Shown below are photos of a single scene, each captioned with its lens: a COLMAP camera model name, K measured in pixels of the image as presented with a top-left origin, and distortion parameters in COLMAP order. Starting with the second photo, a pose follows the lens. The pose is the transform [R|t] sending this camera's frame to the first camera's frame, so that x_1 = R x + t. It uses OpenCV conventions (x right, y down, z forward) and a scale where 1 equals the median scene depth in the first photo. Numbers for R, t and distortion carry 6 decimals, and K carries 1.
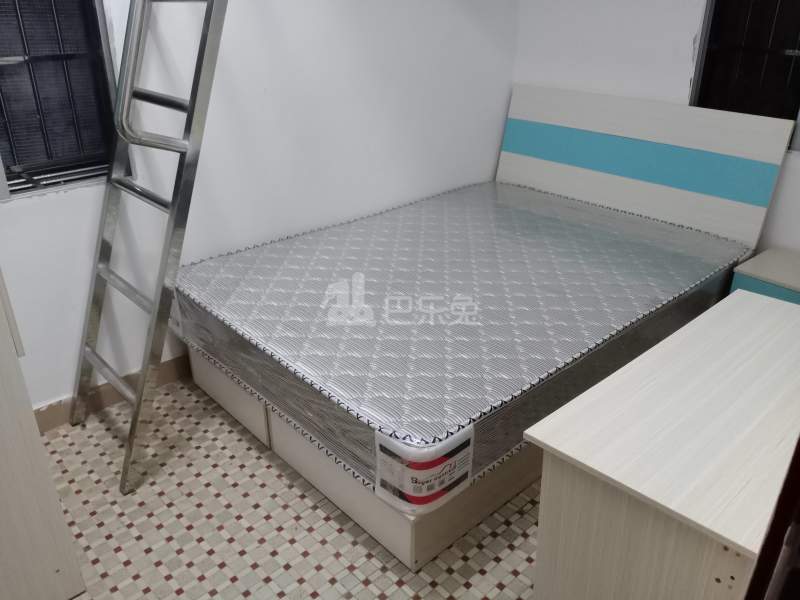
lens RADIAL K [[643.9, 0, 399.3], [0, 643.9, 295.3], [0, 0, 1]] dist [0.050032, -0.090079]
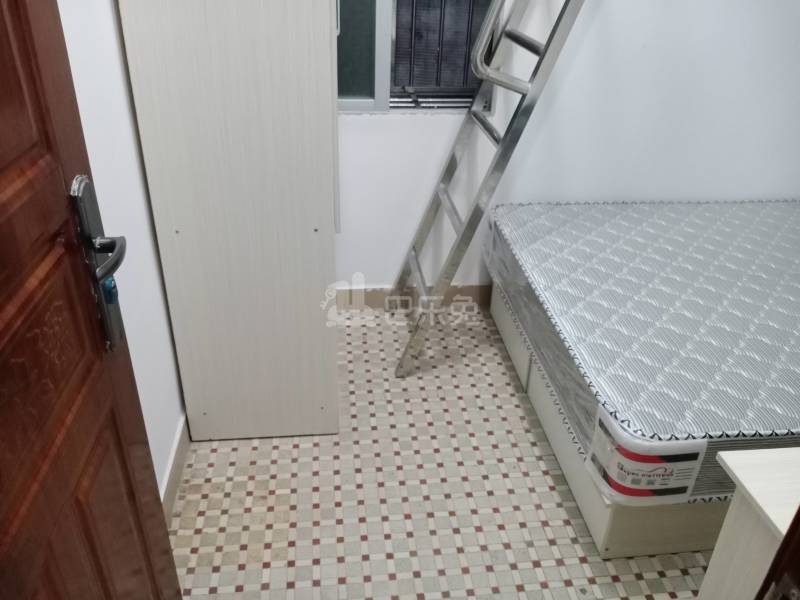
lens RADIAL K [[643.9, 0, 399.1], [0, 643.9, 294.0], [0, 0, 1]] dist [0.050032, -0.090079]
pose [[0.807278, 0.308765, -0.502958, 0.125331], [-0.277887, 0.950706, 0.137611, 0.001132], [0.520654, 0.028675, 0.853286, 0.000060]]
